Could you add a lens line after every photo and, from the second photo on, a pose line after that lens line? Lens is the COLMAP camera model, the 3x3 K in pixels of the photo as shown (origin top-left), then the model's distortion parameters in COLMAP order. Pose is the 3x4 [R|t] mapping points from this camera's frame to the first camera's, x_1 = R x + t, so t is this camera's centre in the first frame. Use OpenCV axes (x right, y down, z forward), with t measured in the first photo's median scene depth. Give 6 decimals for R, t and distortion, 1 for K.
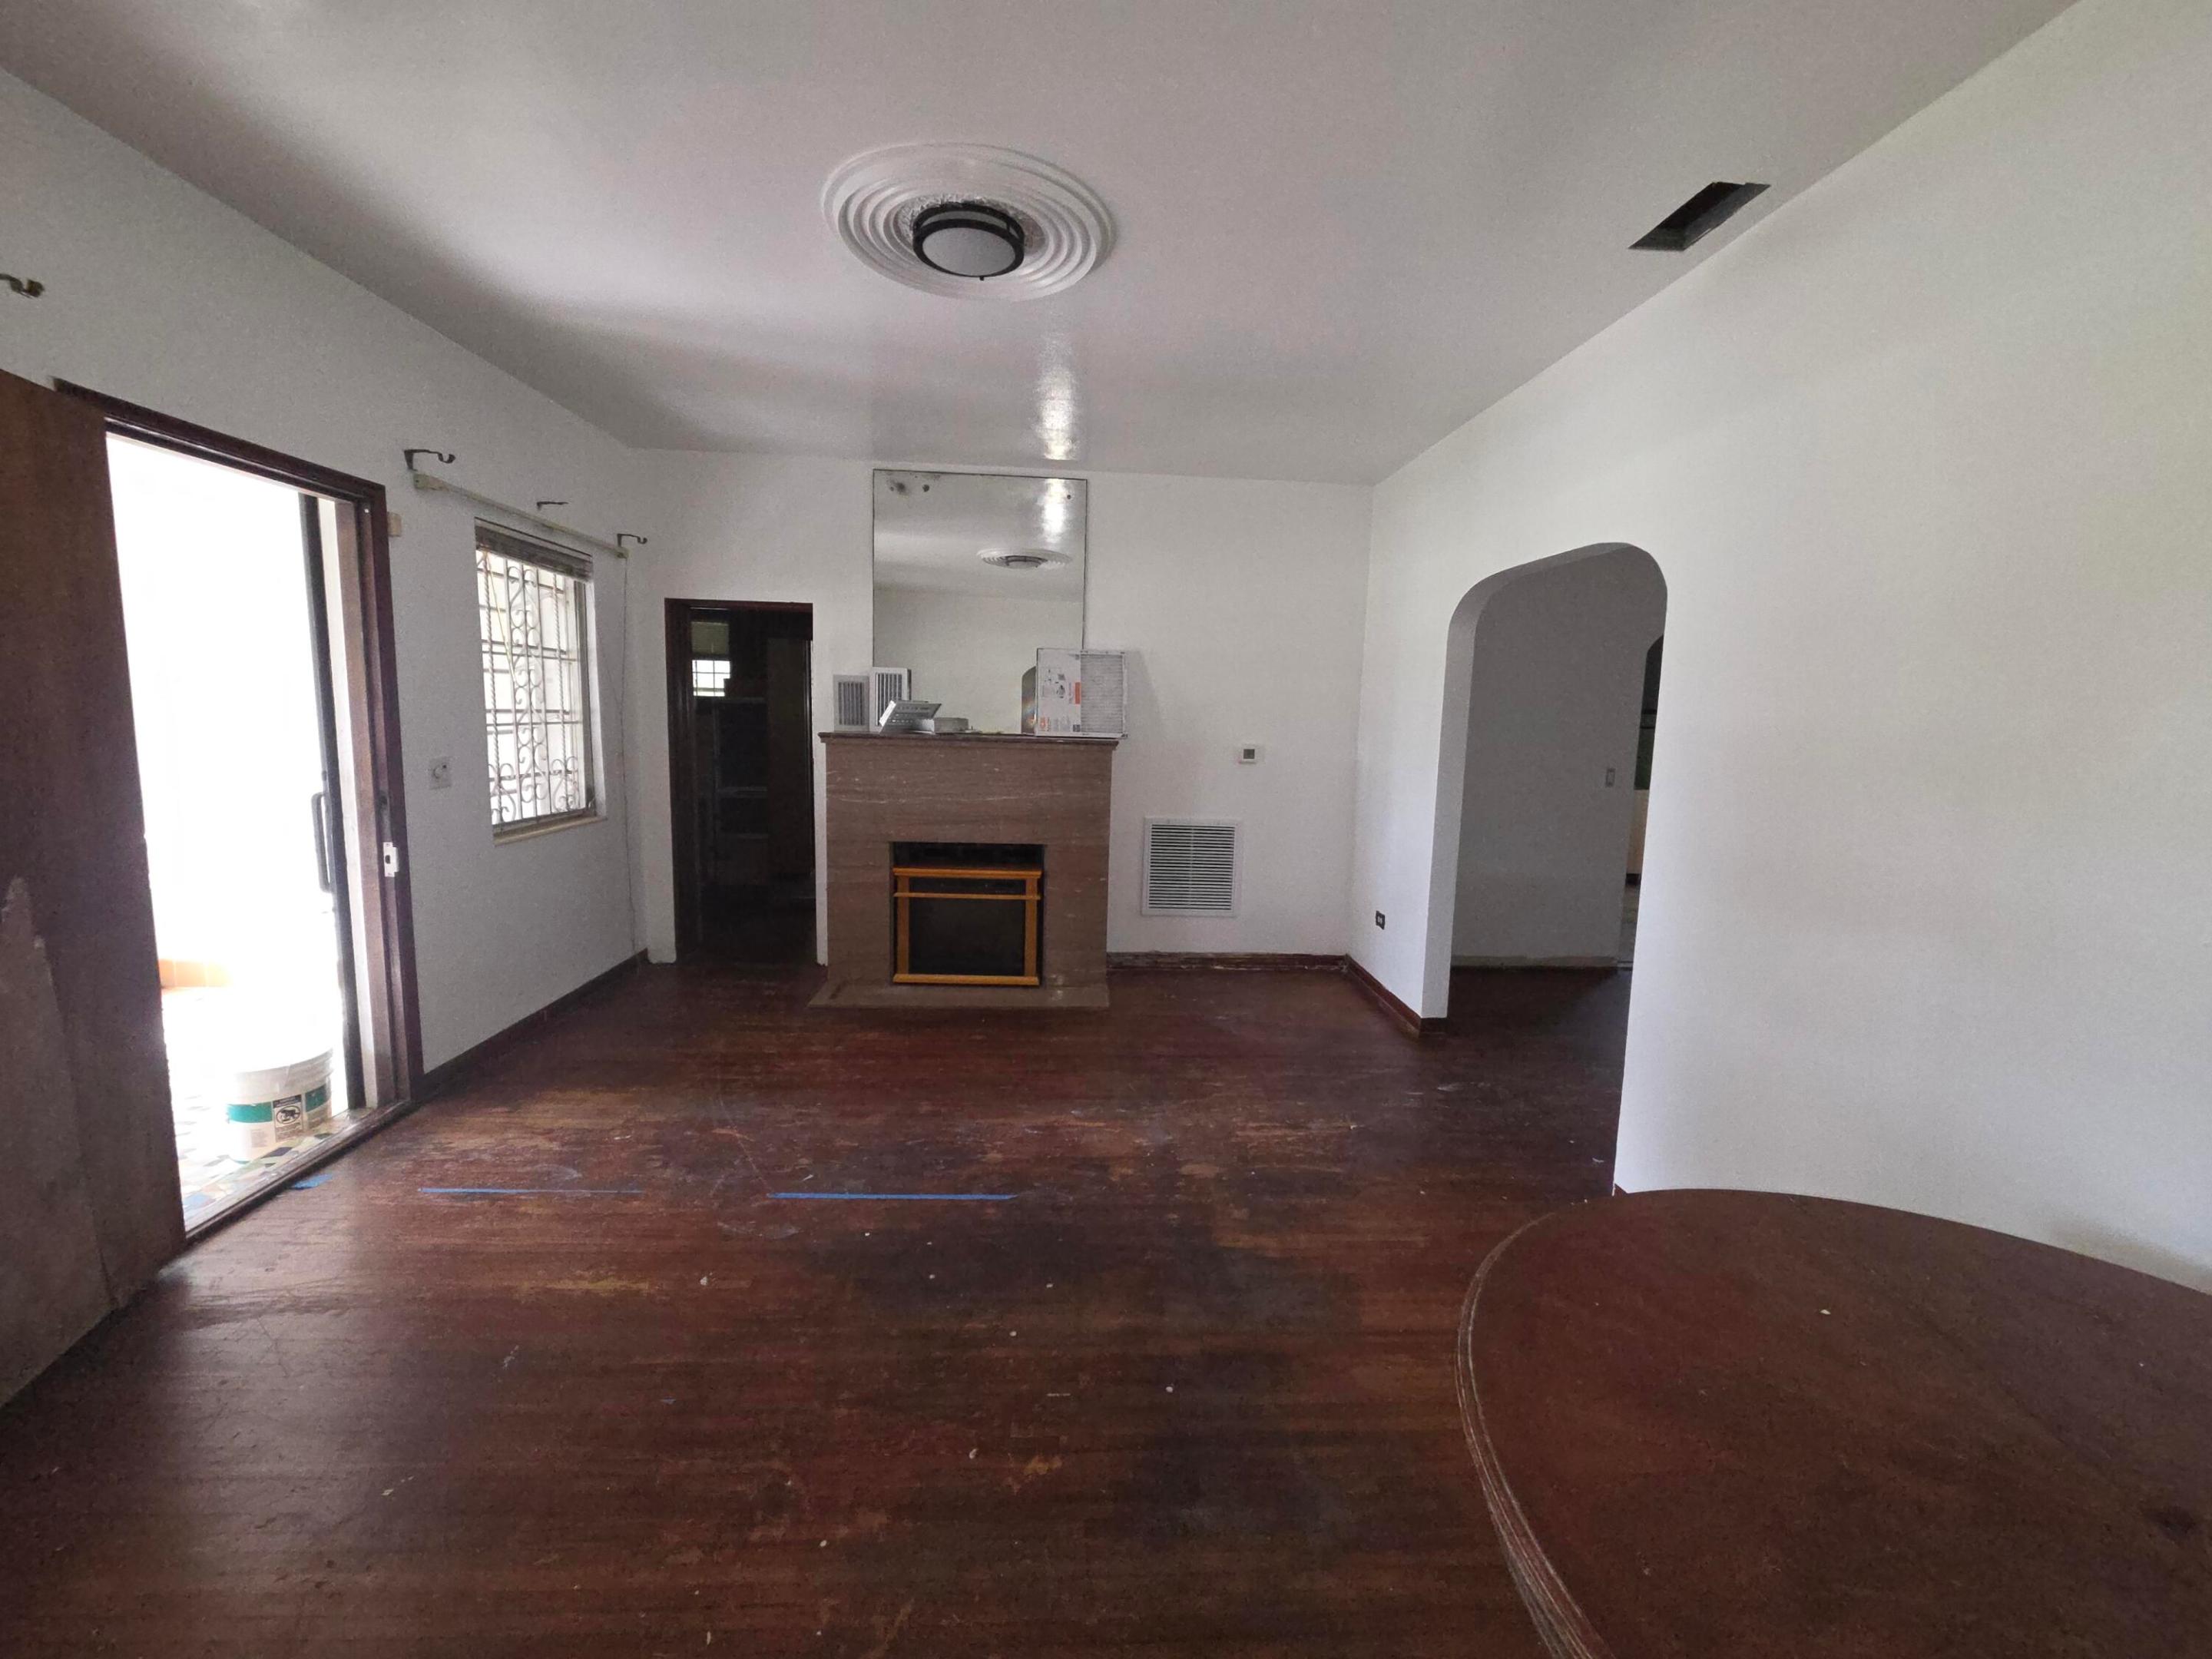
lens RADIAL K [[904.6, 0, 1111.4], [0, 904.6, 820.0], [0, 0, 1]] dist [-0.001063, -0.000180]
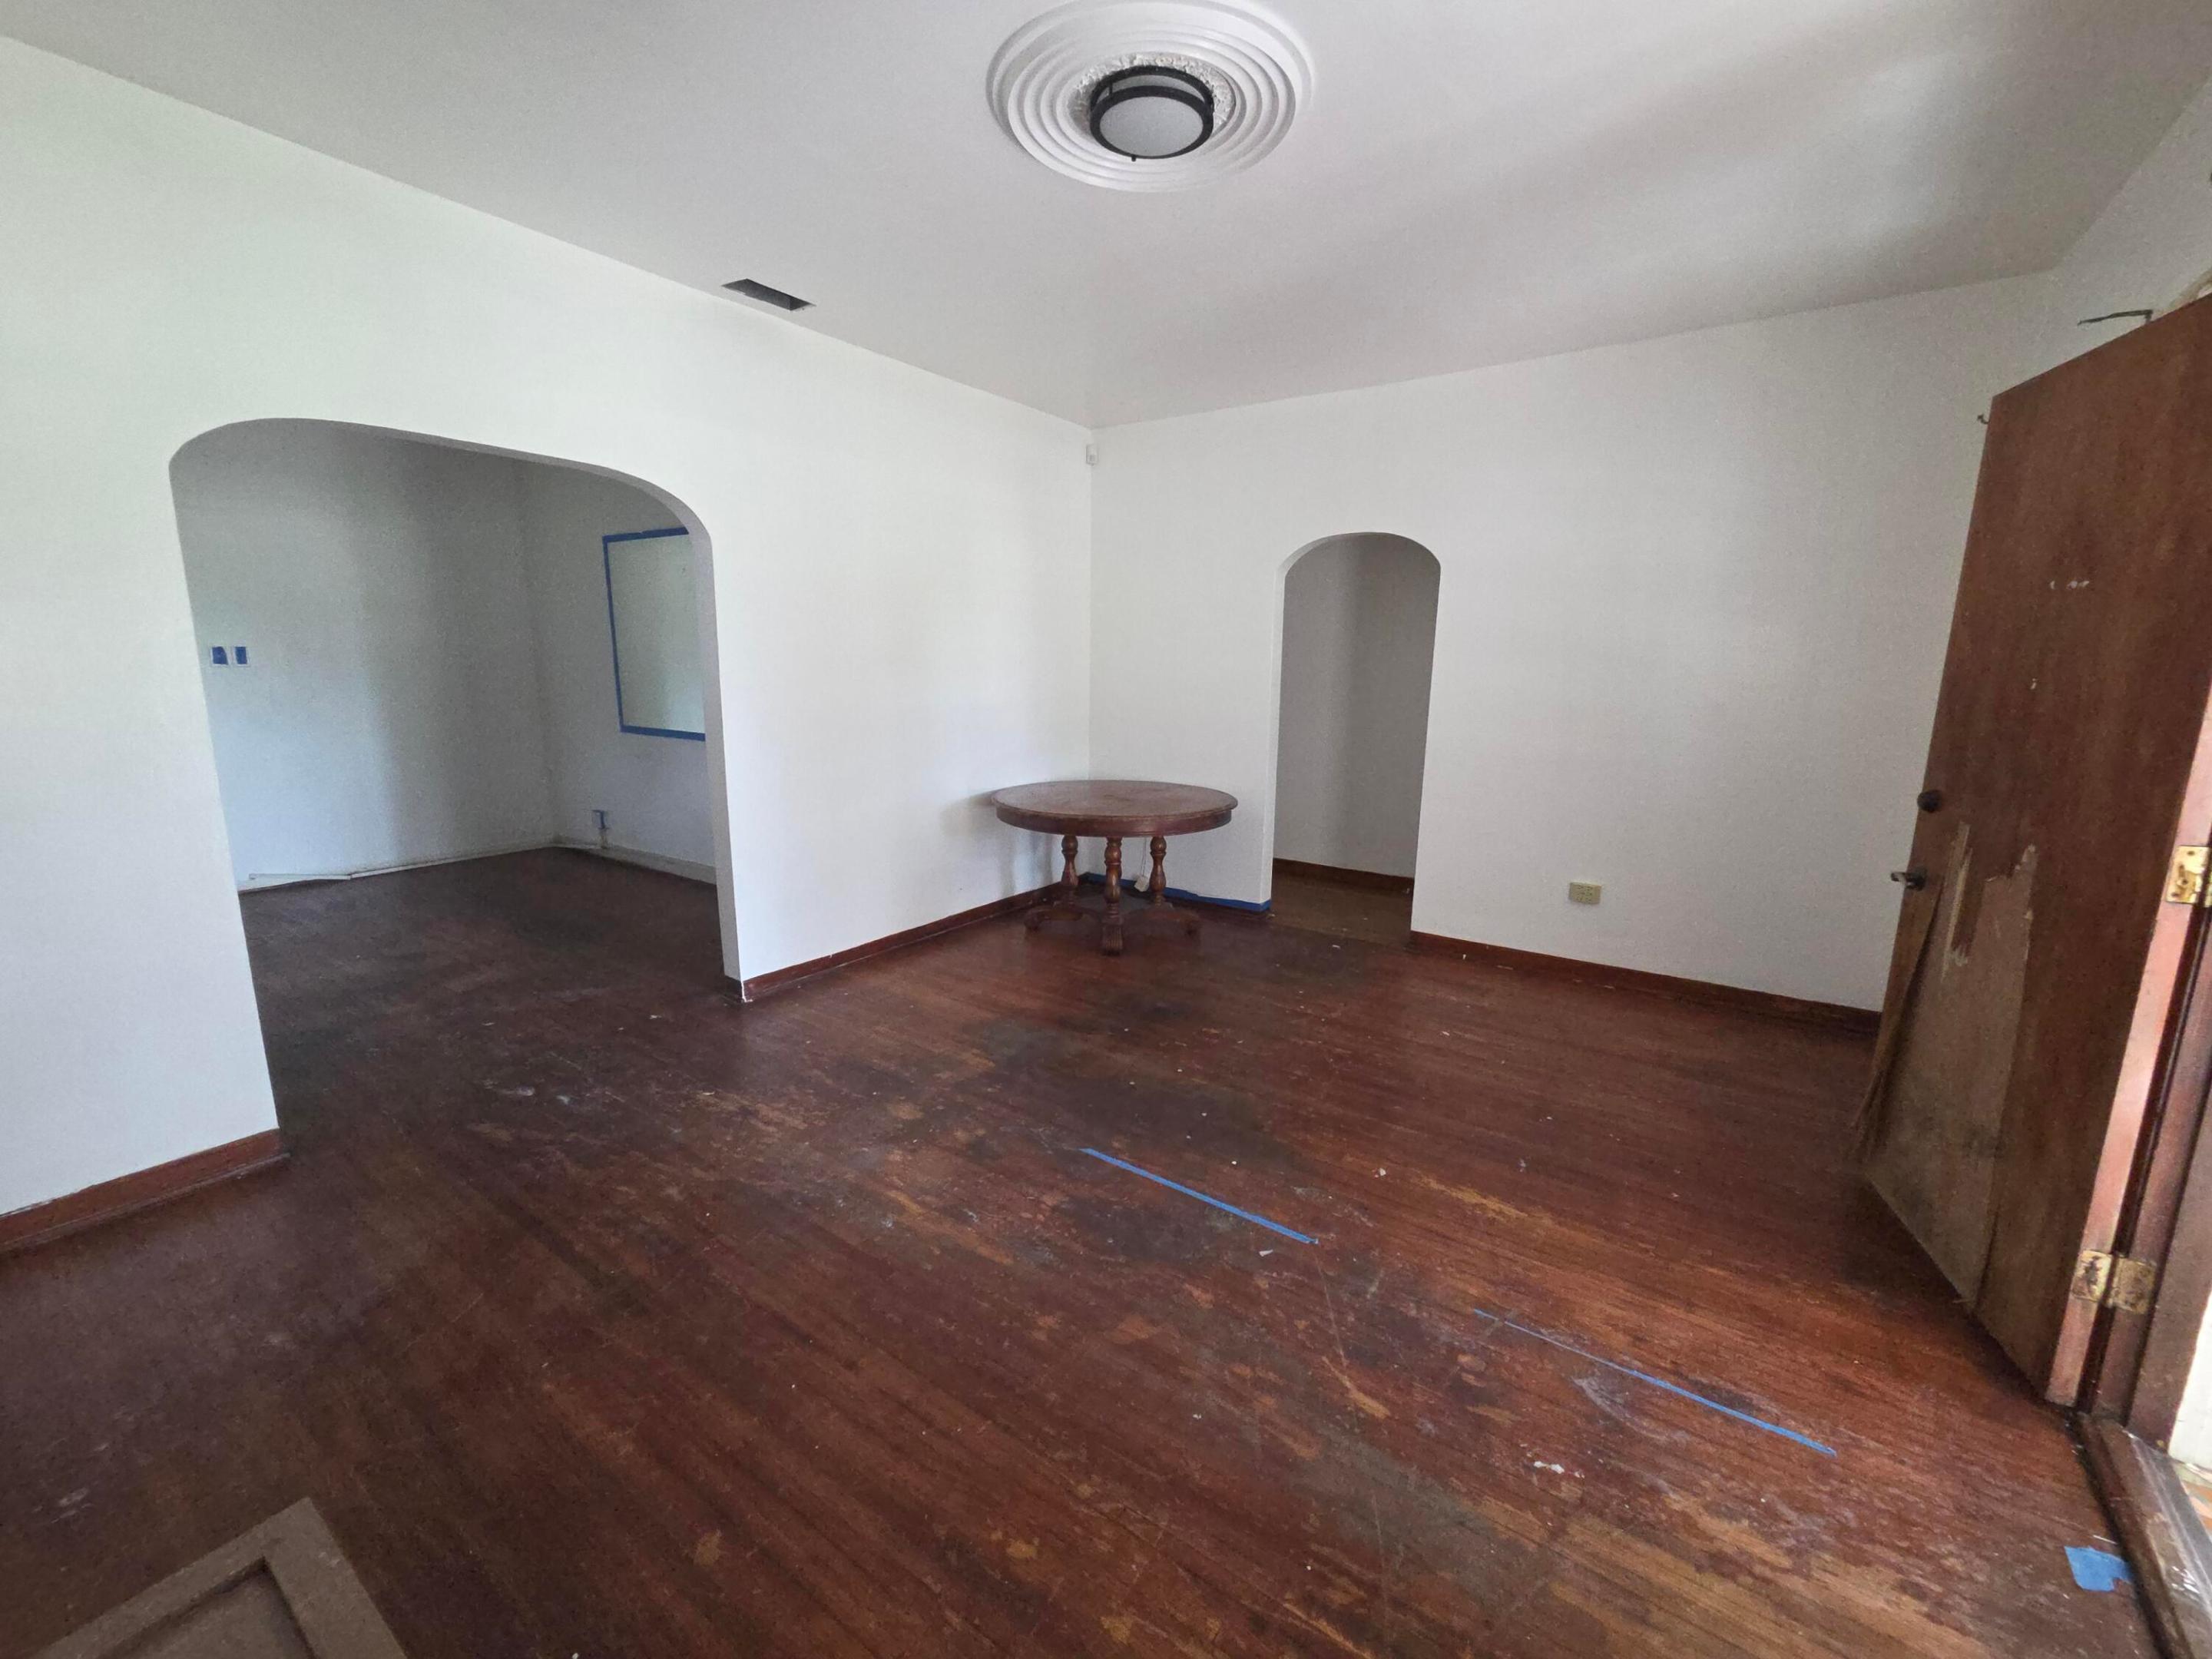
lens RADIAL K [[904.6, 0, 1111.4], [0, 904.6, 820.0], [0, 0, 1]] dist [-0.001063, -0.000180]
pose [[-0.787720, -0.149073, 0.597725, -0.613526], [0.038675, 0.956398, 0.289495, -0.190906], [-0.614818, 0.251158, -0.747608, 1.502640]]
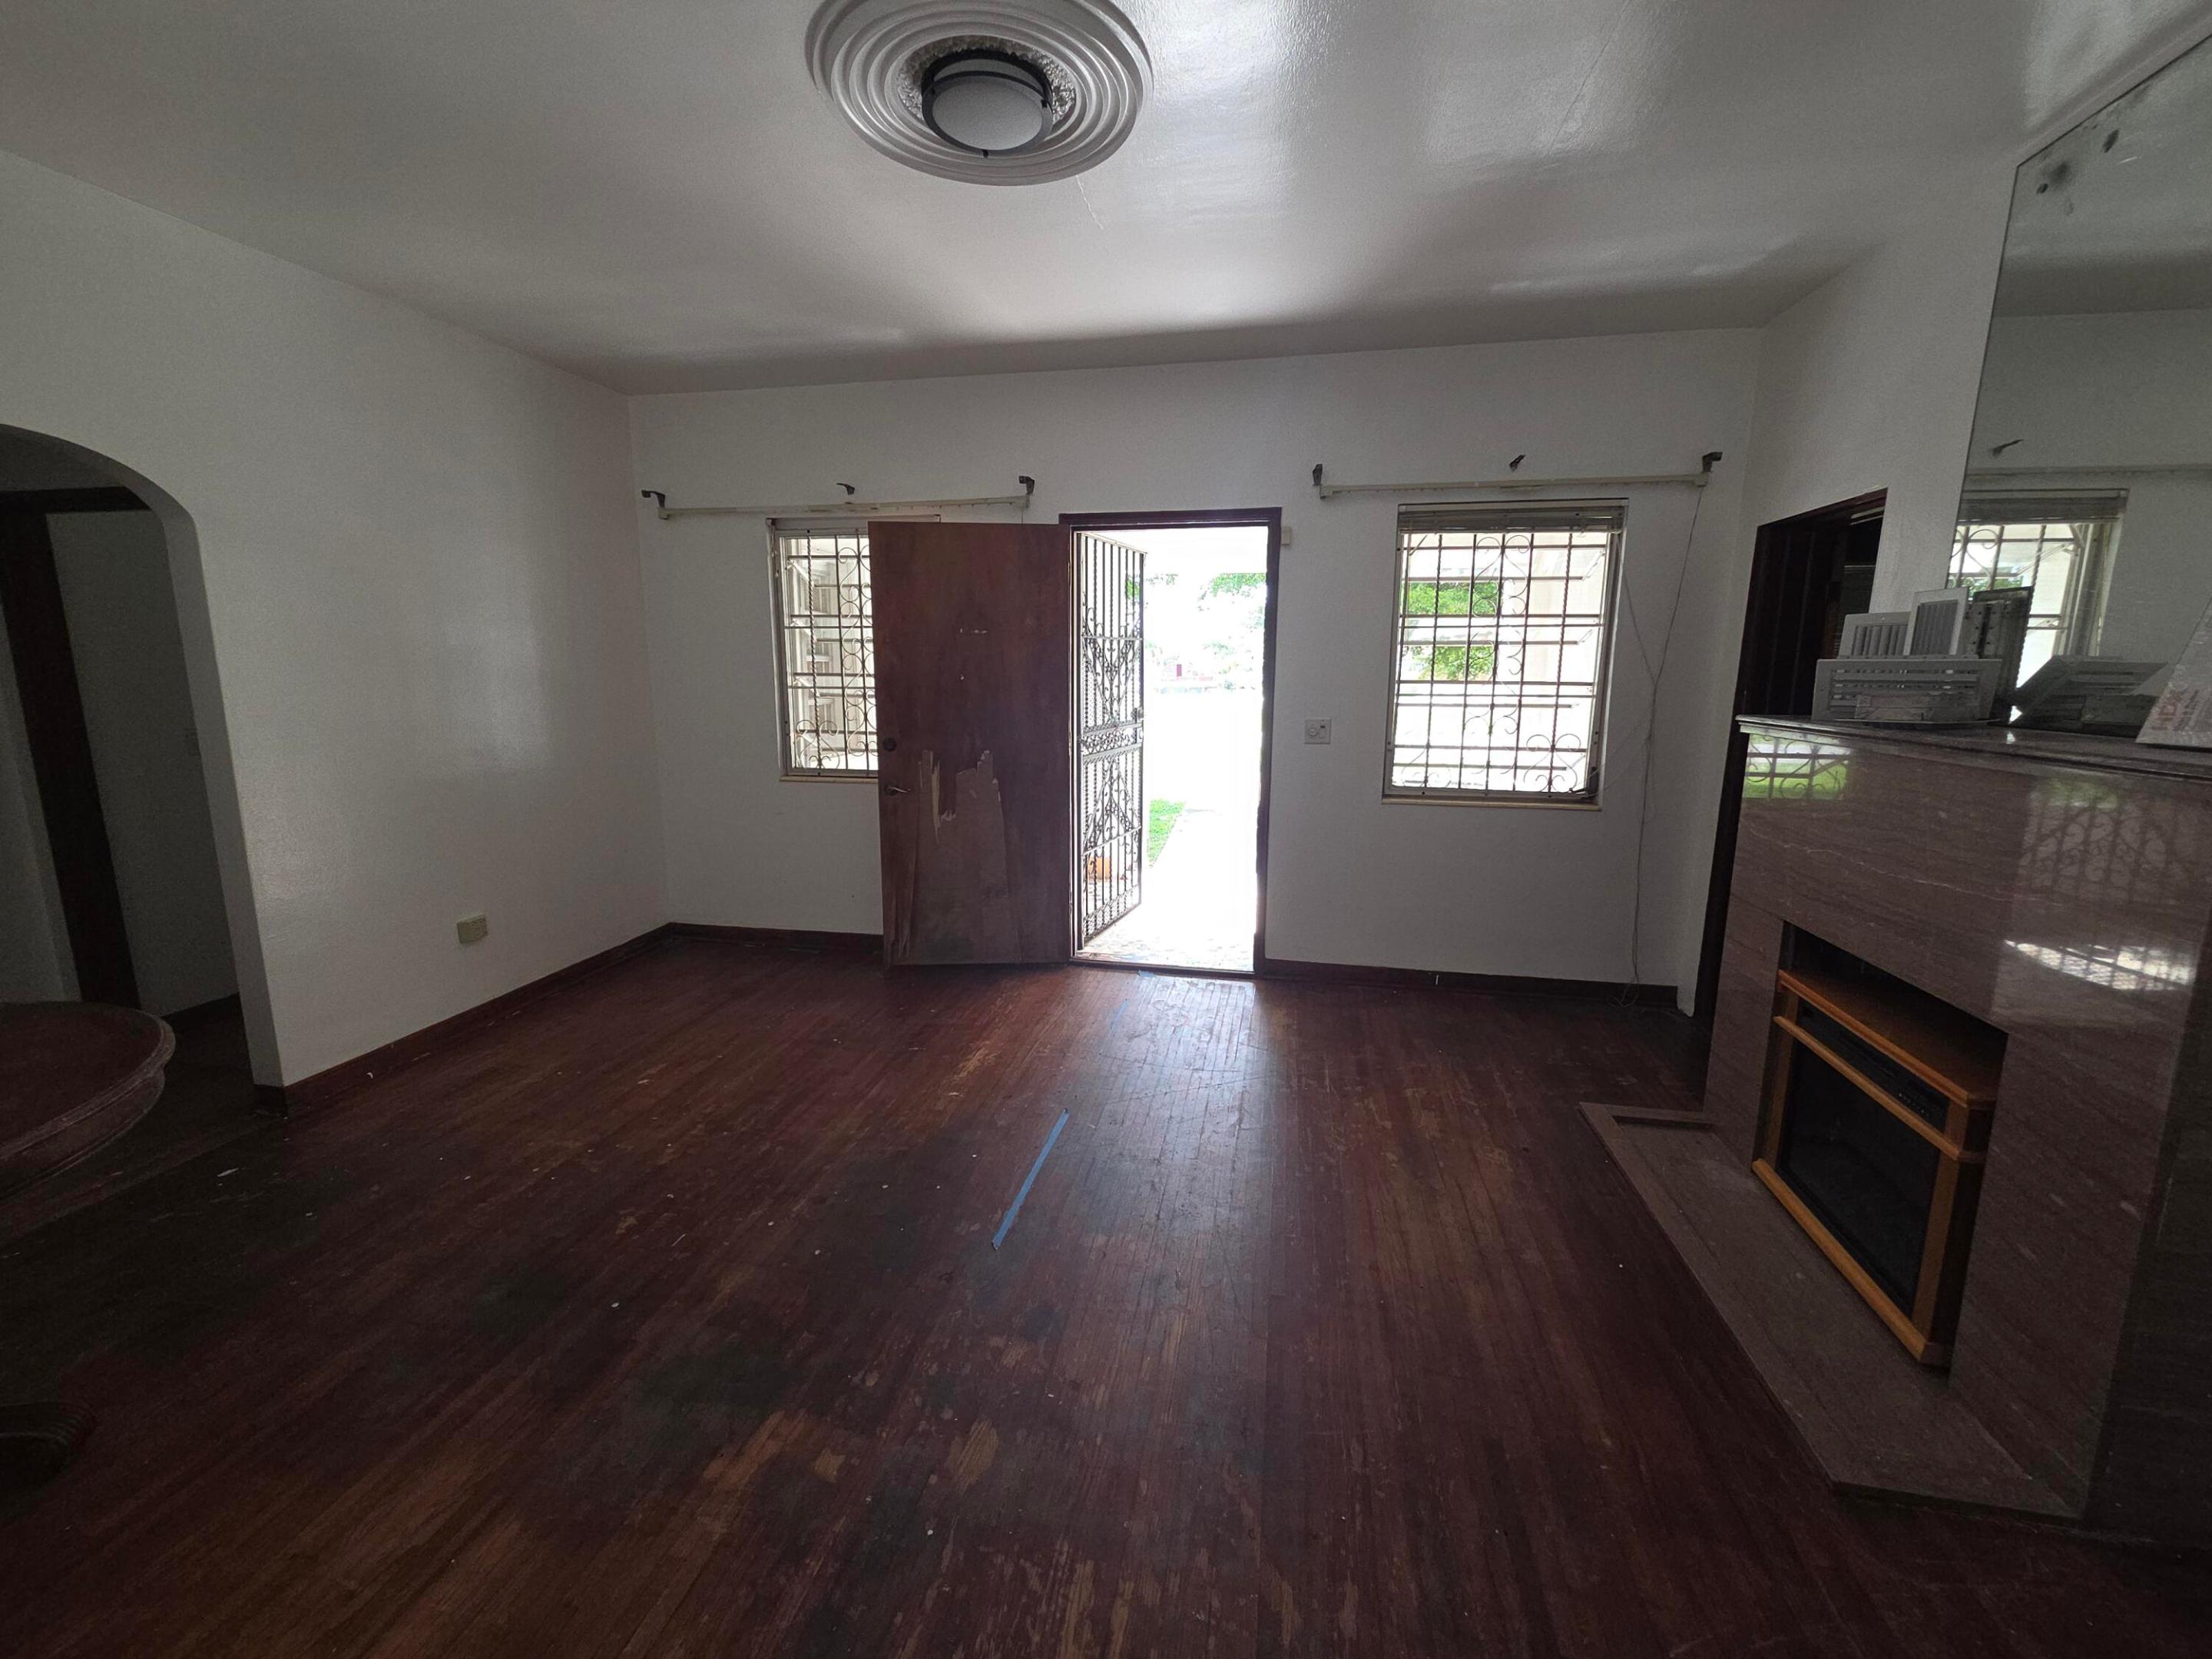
lens RADIAL K [[895.7, 0, 1110.1], [0, 895.7, 827.4], [0, 0, 1]] dist [0.000175, -0.000054]
pose [[-0.244884, 0.139433, -0.959474, 0.566812], [-0.127173, 0.976436, 0.174356, -0.114042], [0.961176, 0.164717, -0.221381, 1.132238]]
